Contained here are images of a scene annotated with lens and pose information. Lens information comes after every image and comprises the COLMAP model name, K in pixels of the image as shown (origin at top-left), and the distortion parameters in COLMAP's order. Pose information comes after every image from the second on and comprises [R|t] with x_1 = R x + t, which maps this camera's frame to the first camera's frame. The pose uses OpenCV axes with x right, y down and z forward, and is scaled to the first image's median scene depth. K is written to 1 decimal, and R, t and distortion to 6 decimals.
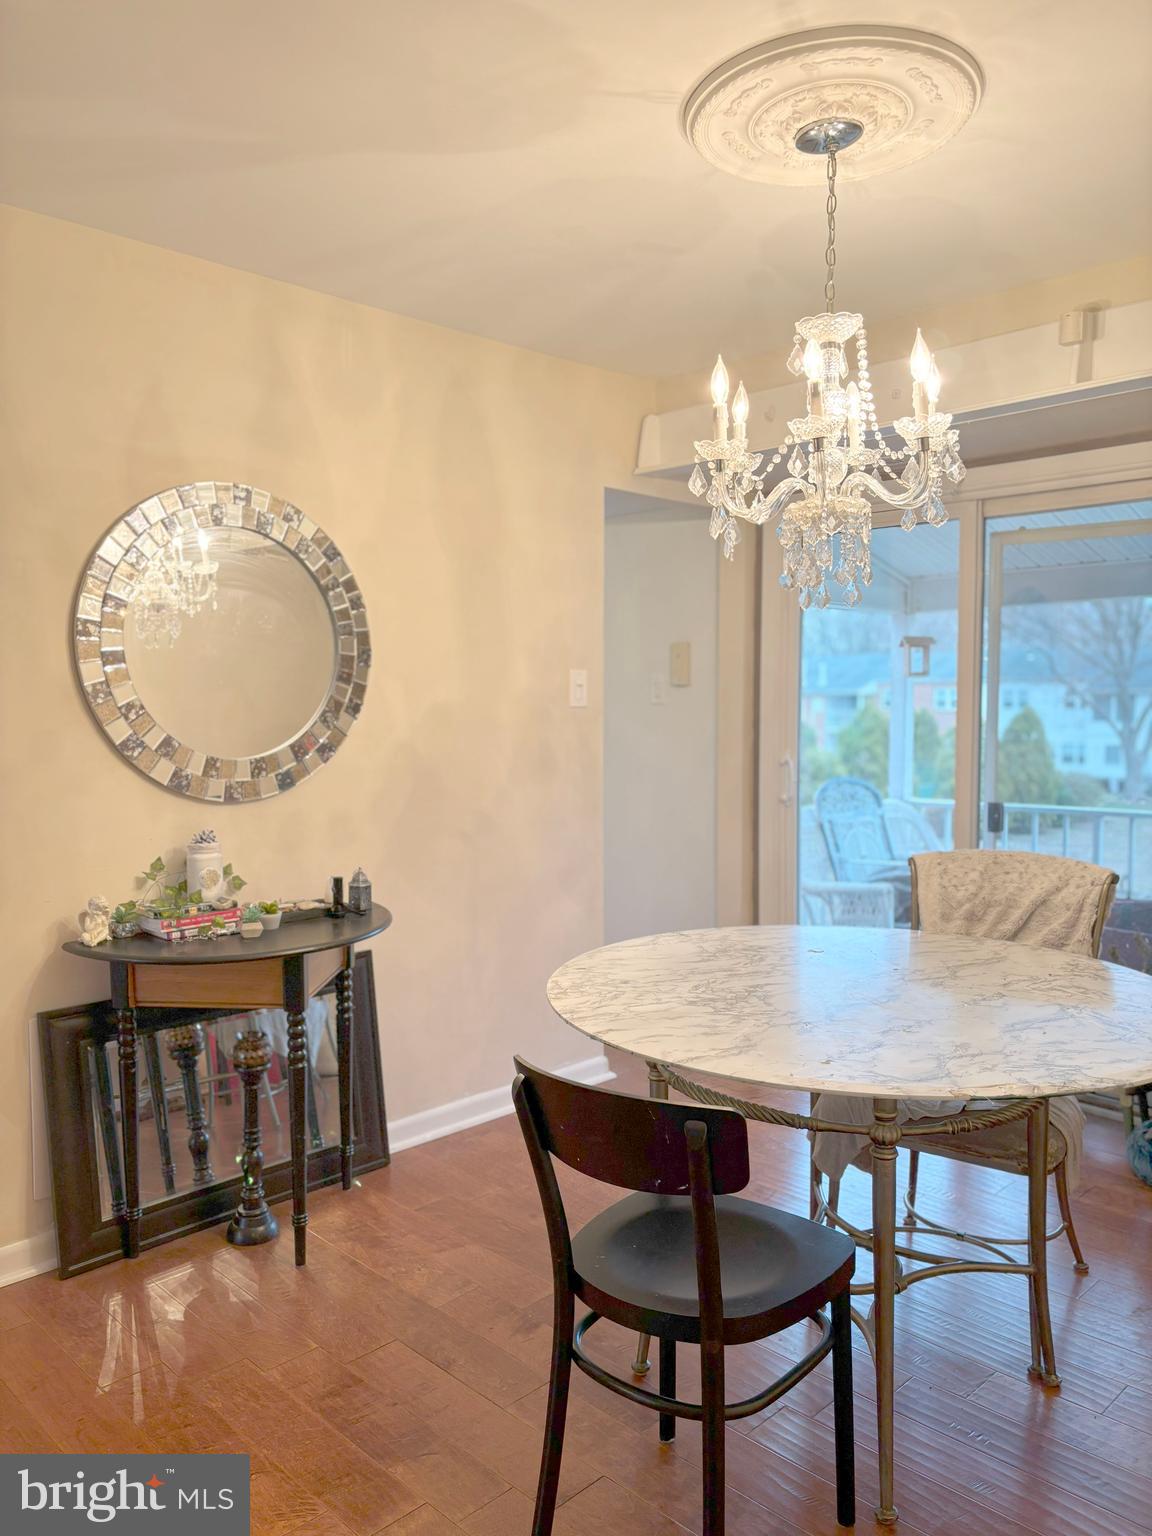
lens RADIAL K [[1174.7, 0, 576.0], [0, 1174.7, 768.0], [0, 0, 1]] dist [0.022119, -0.000571]
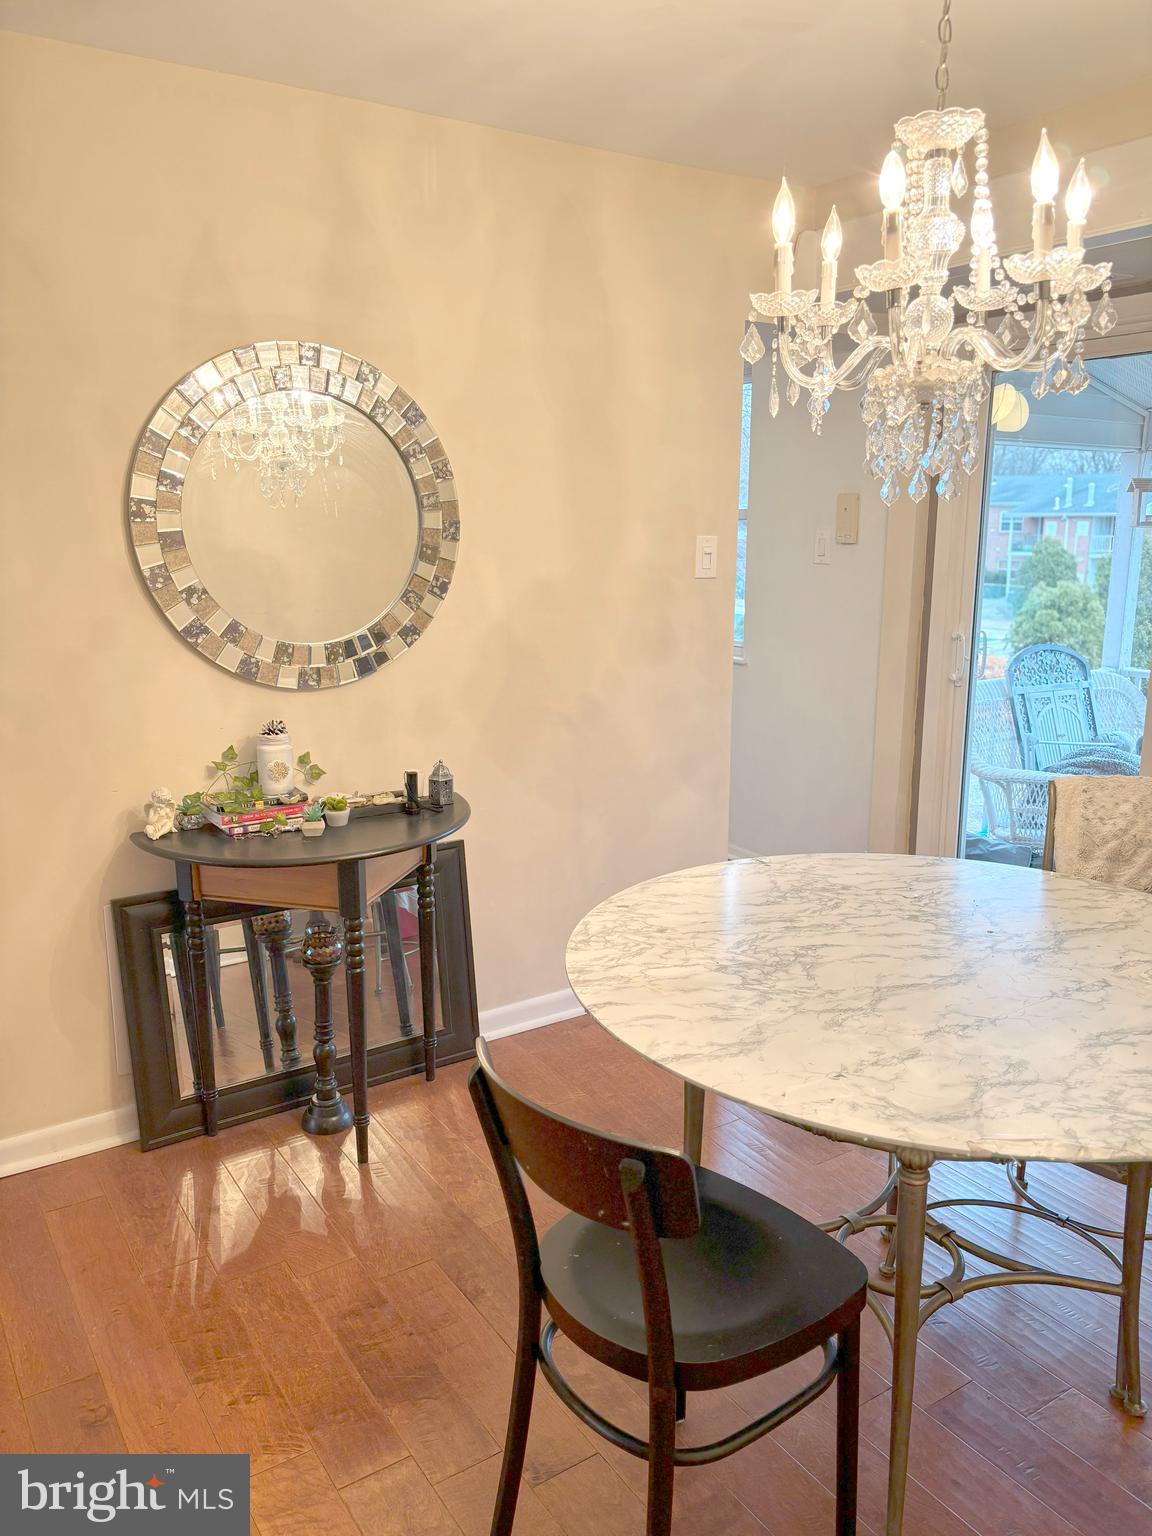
lens RADIAL K [[1174.7, 0, 576.0], [0, 1174.7, 768.0], [0, 0, 1]] dist [0.022119, -0.000571]
pose [[0.980665, 0.043701, -0.190754, 0.115125], [-0.014901, 0.988592, 0.149876, -0.058104], [0.195128, -0.144136, 0.970129, 0.114451]]
